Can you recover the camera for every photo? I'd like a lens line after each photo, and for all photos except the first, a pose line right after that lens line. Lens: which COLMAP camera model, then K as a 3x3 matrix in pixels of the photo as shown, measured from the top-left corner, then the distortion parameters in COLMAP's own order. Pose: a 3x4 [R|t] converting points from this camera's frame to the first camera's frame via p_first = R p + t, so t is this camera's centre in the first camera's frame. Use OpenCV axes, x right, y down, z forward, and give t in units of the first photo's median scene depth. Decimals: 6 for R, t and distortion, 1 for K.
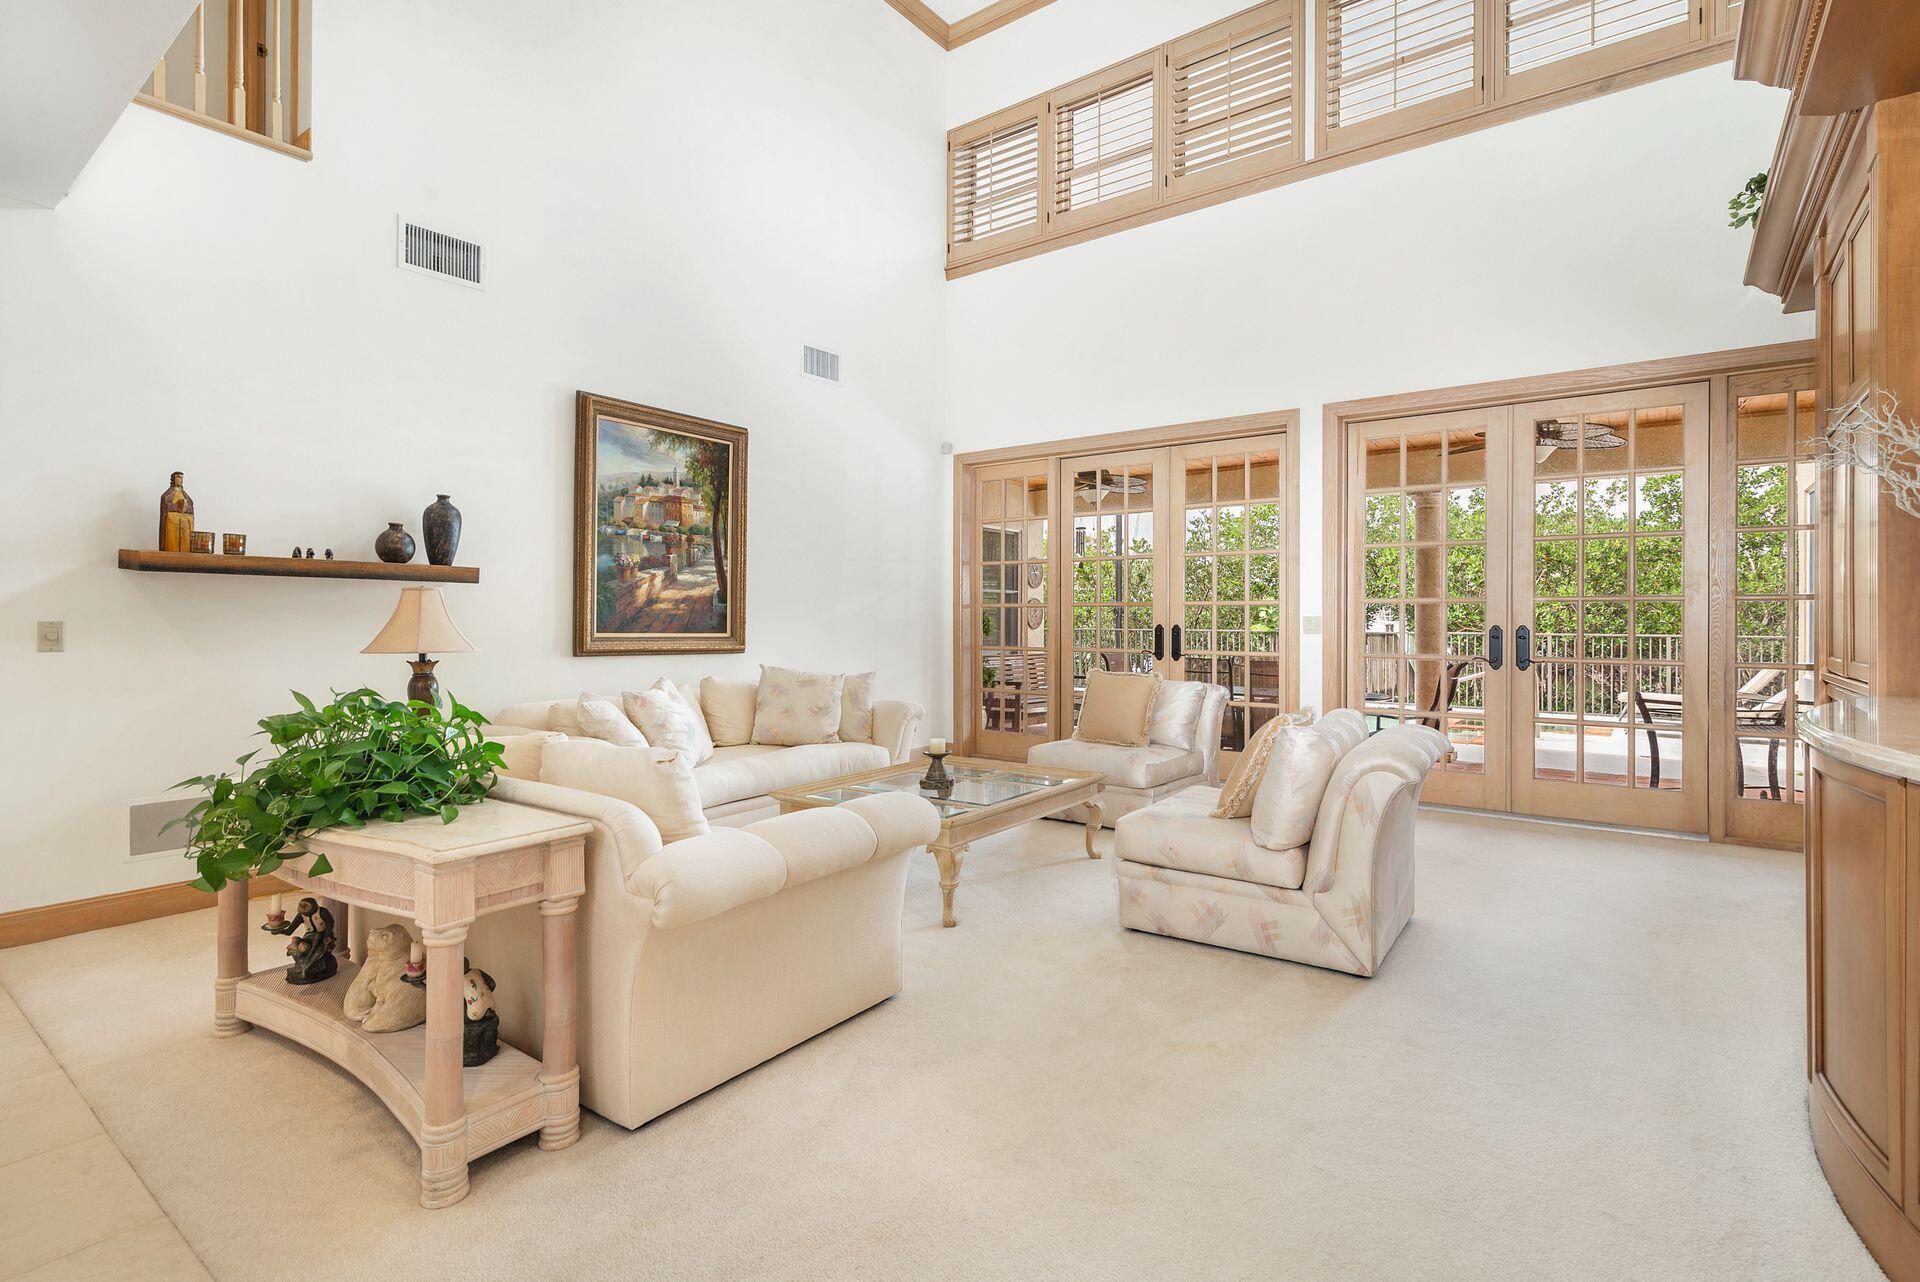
lens RADIAL K [[902.1, 0, 957.5], [0, 902.1, 626.0], [0, 0, 1]] dist [0.002071, -0.000139]
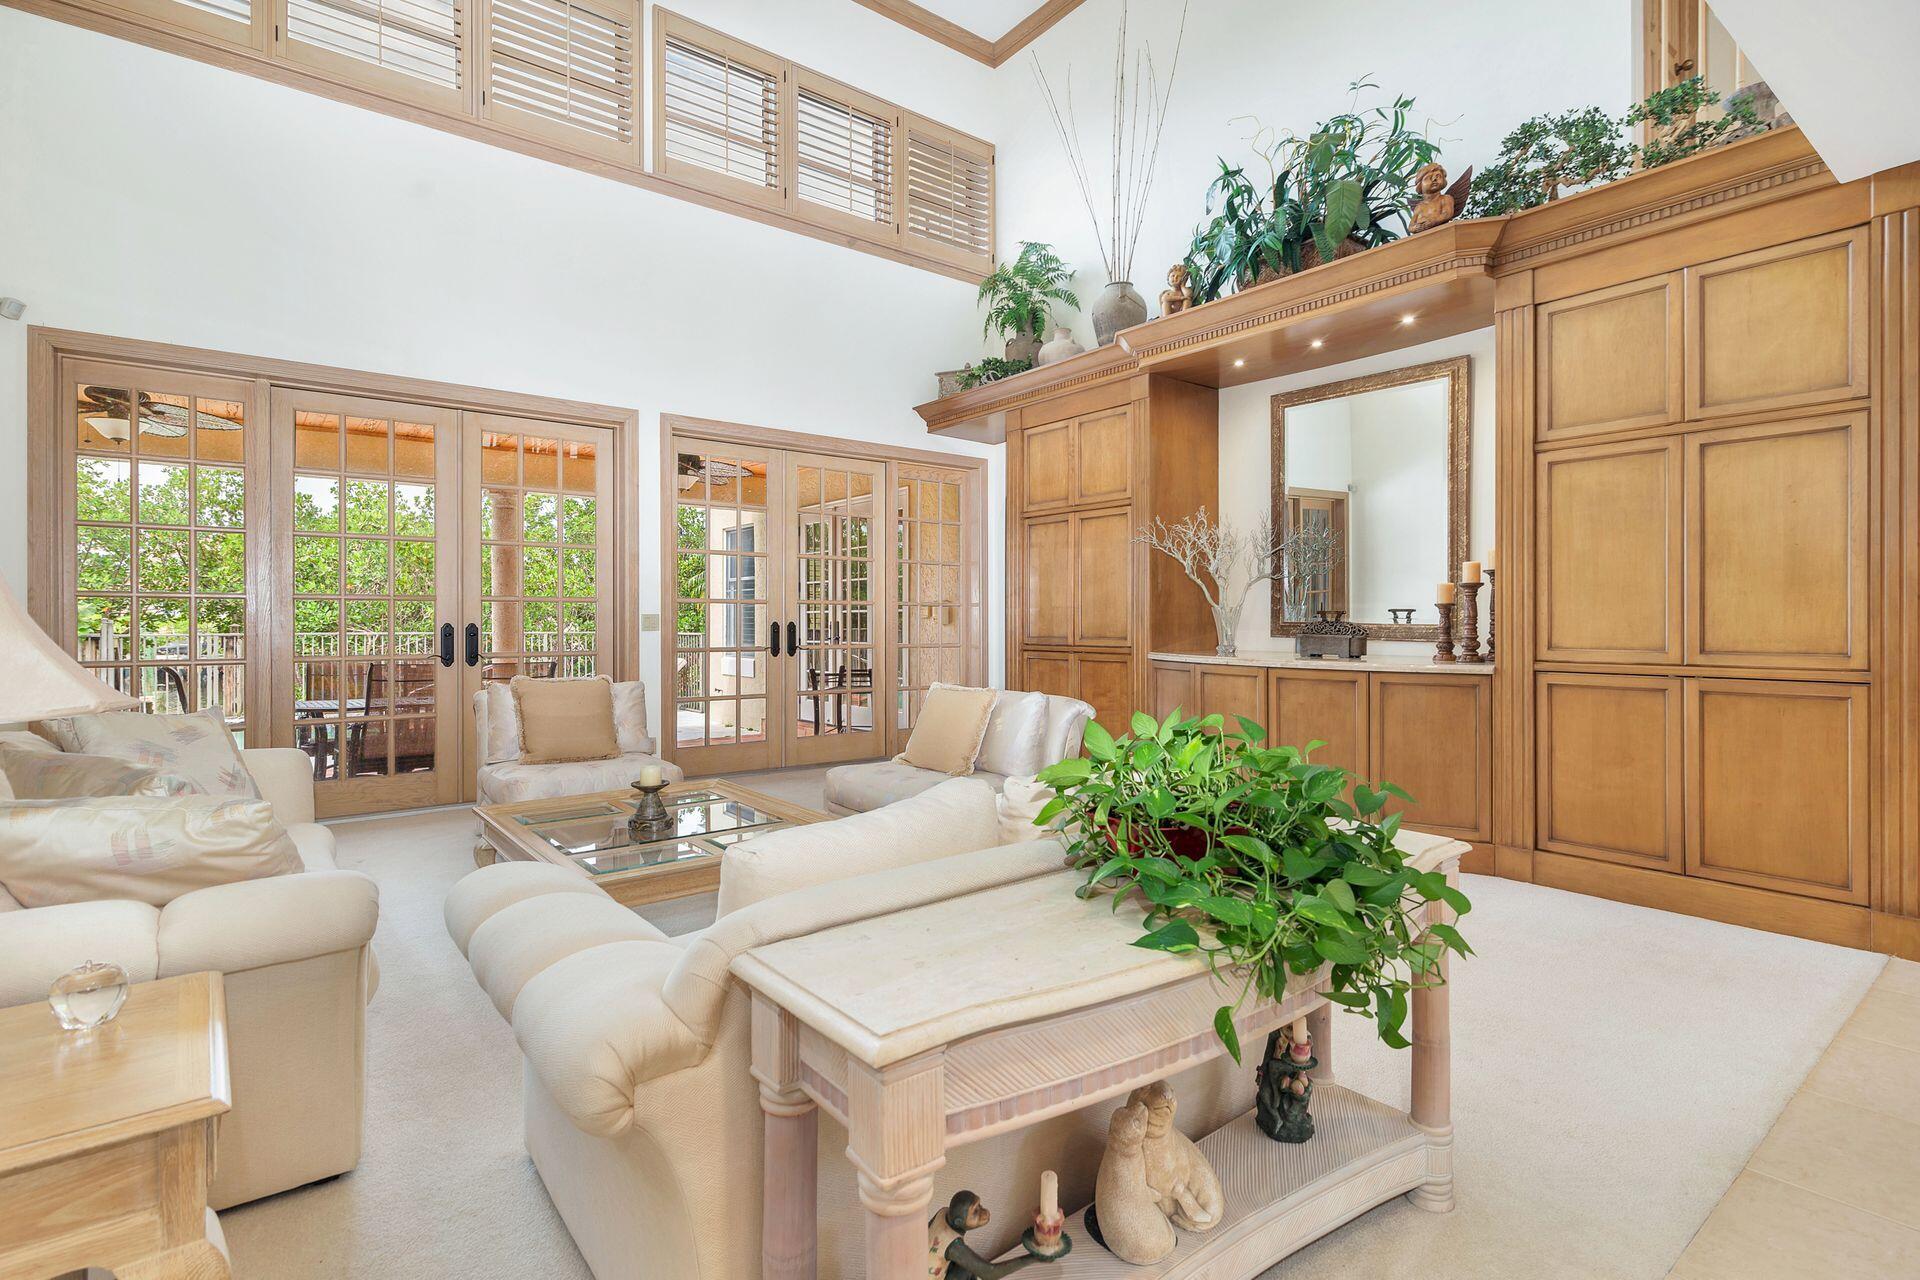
lens RADIAL K [[902.1, 0, 956.8], [0, 902.1, 626.8], [0, 0, 1]] dist [0.002071, -0.000139]
pose [[0.269579, -0.009239, 0.962934, -0.501955], [0.007653, 0.999943, 0.007451, -0.001071], [-0.962948, 0.005360, 0.269634, 0.372632]]
